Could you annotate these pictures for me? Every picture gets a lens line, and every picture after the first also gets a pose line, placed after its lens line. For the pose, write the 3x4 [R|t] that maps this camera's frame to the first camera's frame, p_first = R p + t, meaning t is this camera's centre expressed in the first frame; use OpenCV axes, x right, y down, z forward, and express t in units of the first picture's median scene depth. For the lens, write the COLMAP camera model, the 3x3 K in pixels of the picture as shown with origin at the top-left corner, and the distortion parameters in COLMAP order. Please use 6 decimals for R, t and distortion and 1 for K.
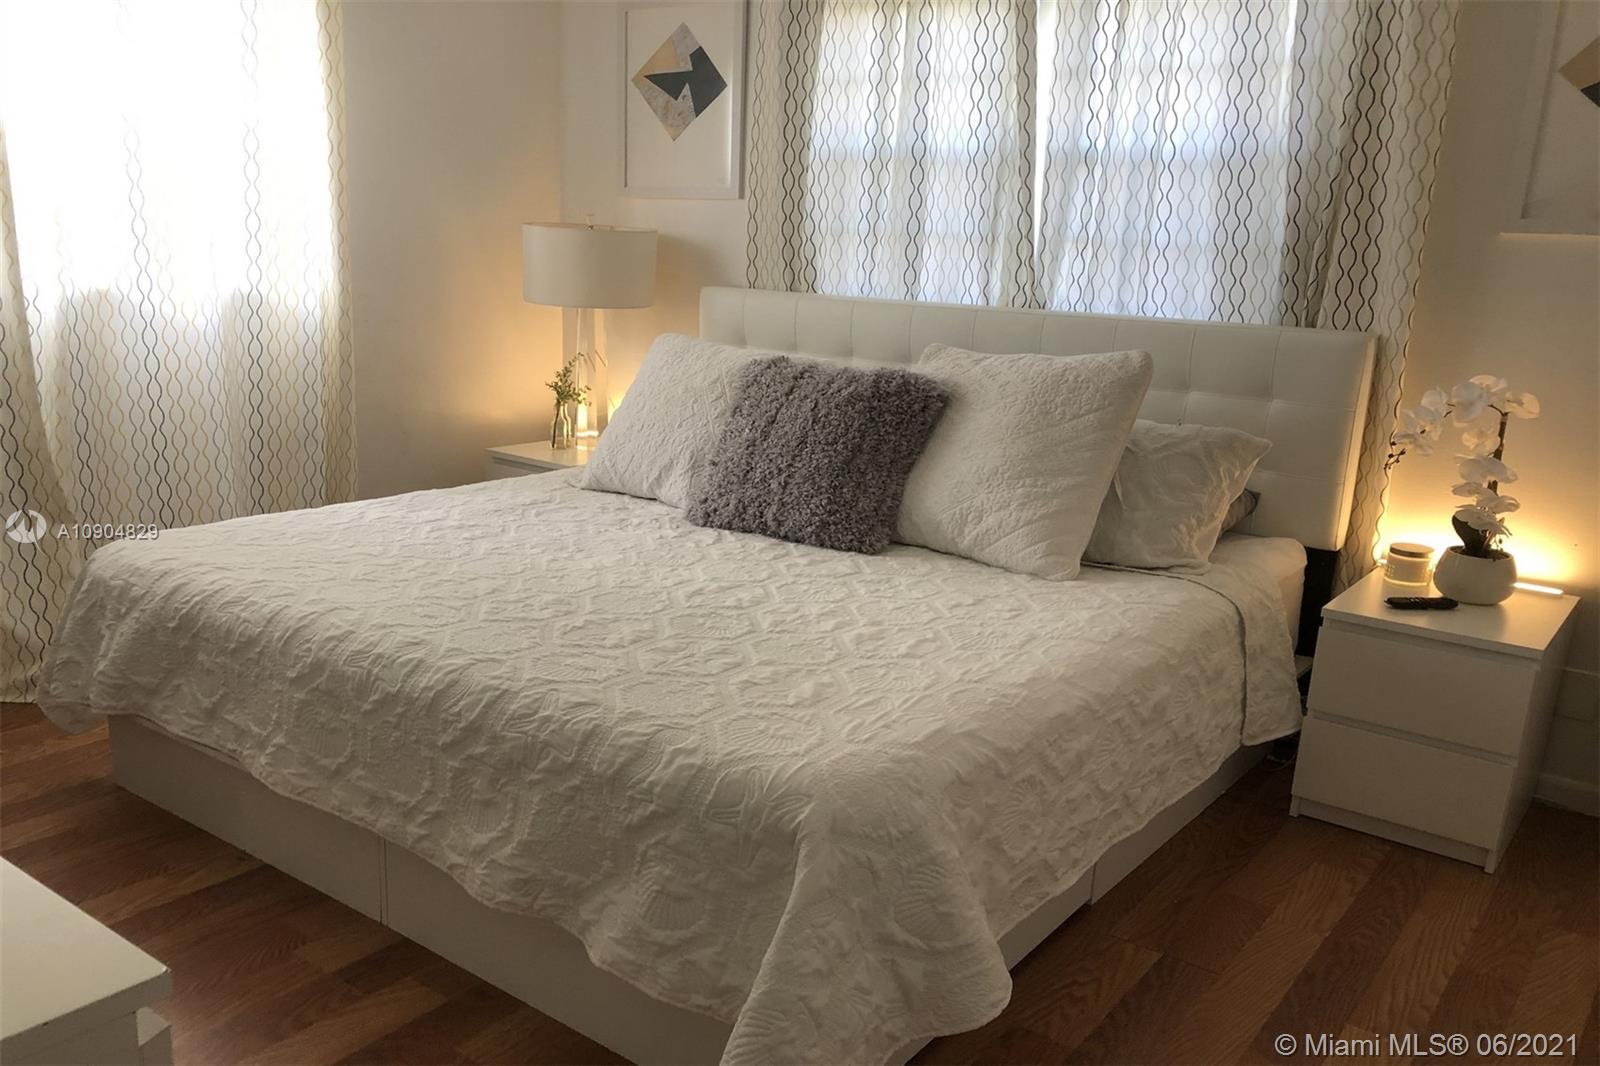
lens RADIAL K [[1315.3, 0, 793.1], [0, 1315.3, 569.3], [0, 0, 1]] dist [0.027725, 0.000008]
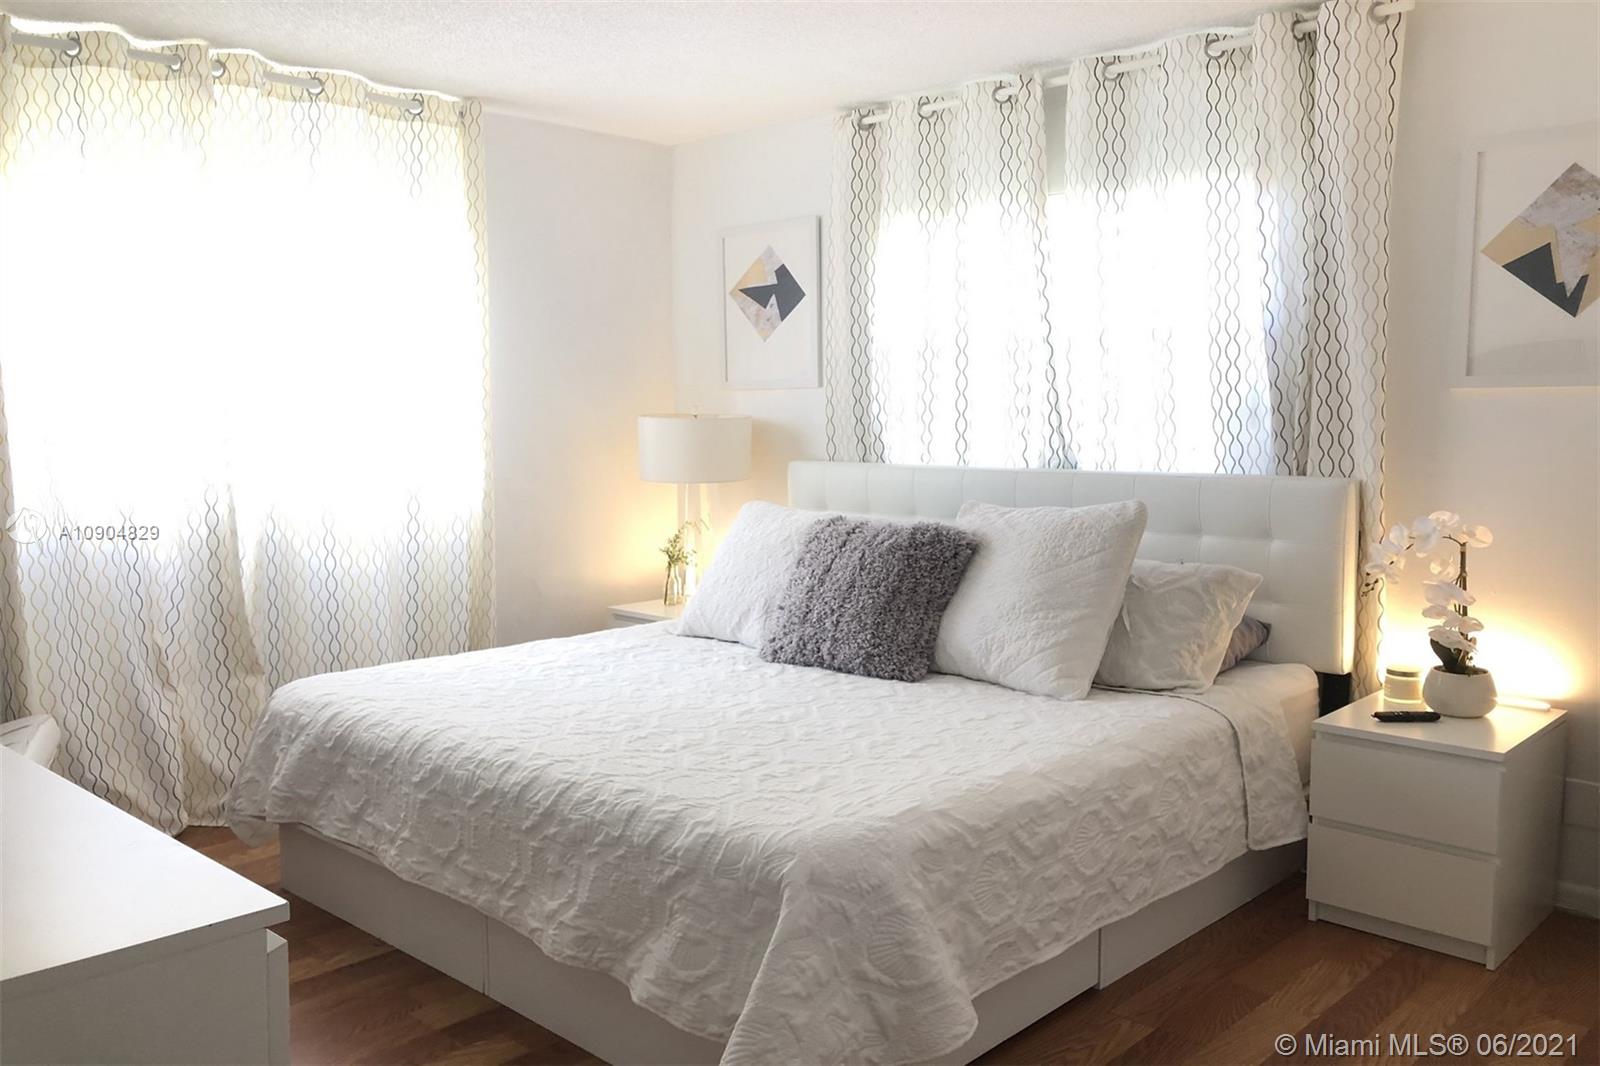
lens RADIAL K [[1297.3, 0, 792.1], [0, 1297.3, 544.2], [0, 0, 1]] dist [0.063320, -0.095017]
pose [[0.992419, -0.031647, -0.118755, 0.106419], [0.013829, 0.988896, -0.147965, 0.040376], [0.122119, 0.145201, 0.981837, -0.167071]]
